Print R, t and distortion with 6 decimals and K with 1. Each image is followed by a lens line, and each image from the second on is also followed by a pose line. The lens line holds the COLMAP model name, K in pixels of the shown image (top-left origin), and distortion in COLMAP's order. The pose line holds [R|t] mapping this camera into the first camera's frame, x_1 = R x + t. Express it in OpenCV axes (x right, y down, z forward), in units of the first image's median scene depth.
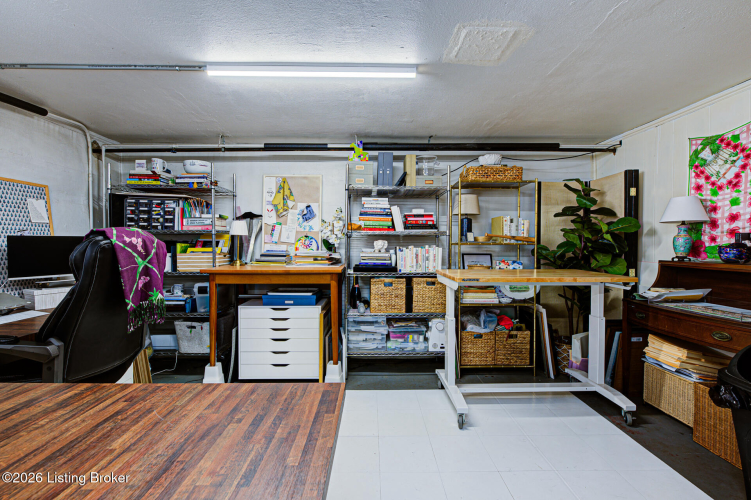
lens RADIAL K [[311.8, 0, 374.3], [0, 311.8, 254.6], [0, 0, 1]] dist [-0.003093, -0.000099]
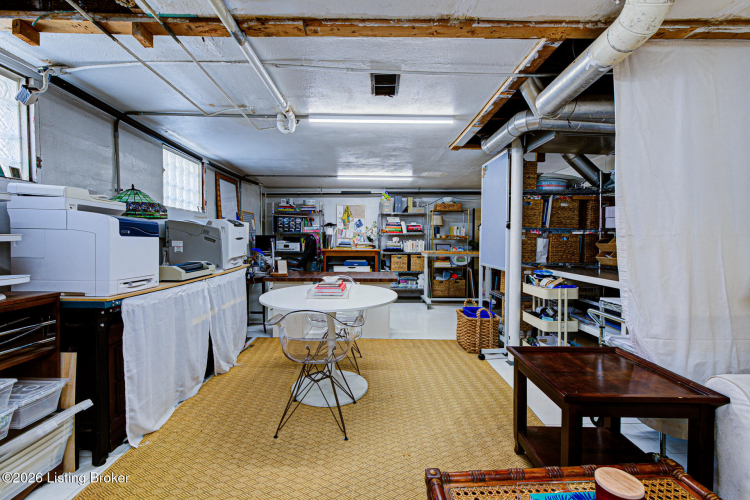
lens RADIAL K [[336.5, 0, 372.4], [0, 336.5, 249.6], [0, 0, 1]] dist [0.001492, 0.000058]
pose [[0.999900, 0.005005, -0.013251, -0.108507], [-0.005063, 0.999978, -0.004379, 0.048905], [0.013229, 0.004446, 0.999903, -1.301542]]
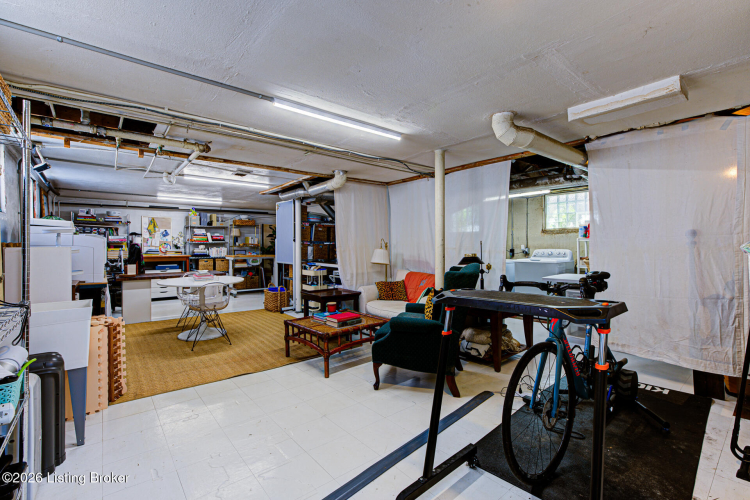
lens RADIAL K [[336.5, 0, 371.8], [0, 336.5, 248.8], [0, 0, 1]] dist [0.001492, 0.000058]
pose [[0.794689, -0.007486, 0.606971, -0.572156], [0.021195, 0.999656, -0.015421, 0.059820], [-0.606647, 0.025120, 0.794575, -2.157460]]
